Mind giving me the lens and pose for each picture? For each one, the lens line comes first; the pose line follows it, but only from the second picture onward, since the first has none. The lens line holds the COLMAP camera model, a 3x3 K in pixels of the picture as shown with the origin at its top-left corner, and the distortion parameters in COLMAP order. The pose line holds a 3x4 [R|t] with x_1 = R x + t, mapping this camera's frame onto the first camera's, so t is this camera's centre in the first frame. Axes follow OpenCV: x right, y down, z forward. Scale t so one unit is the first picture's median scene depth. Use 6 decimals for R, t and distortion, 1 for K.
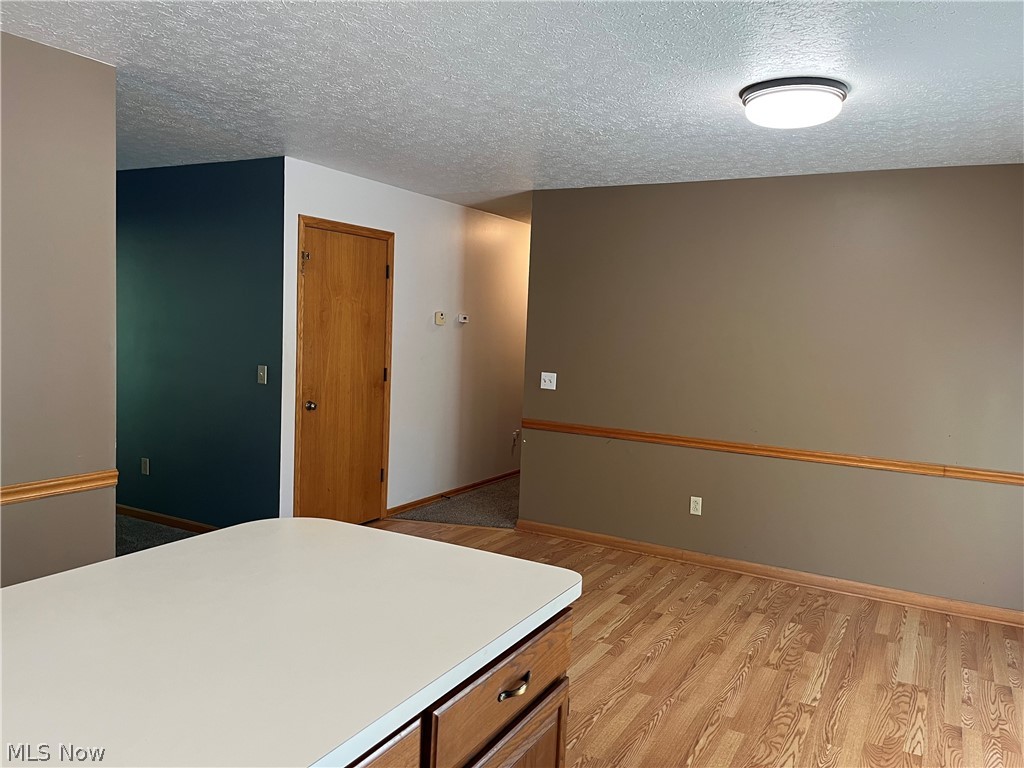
lens RADIAL K [[772.6, 0, 509.5], [0, 772.6, 385.9], [0, 0, 1]] dist [0.028678, -0.004136]
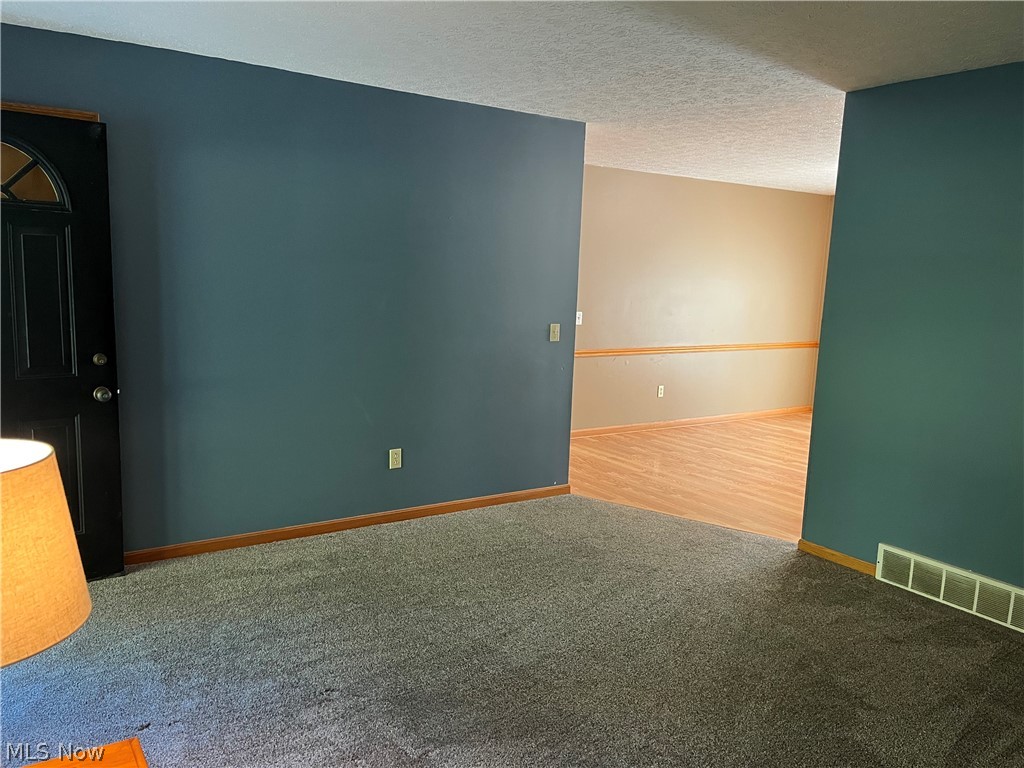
lens RADIAL K [[804.0, 0, 514.4], [0, 804.0, 400.0], [0, 0, 1]] dist [0.029557, -0.007342]
pose [[0.443071, -0.168040, 0.880597, -1.333853], [0.055420, 0.985531, 0.160179, -0.102142], [-0.894772, -0.022168, 0.445973, 0.585759]]
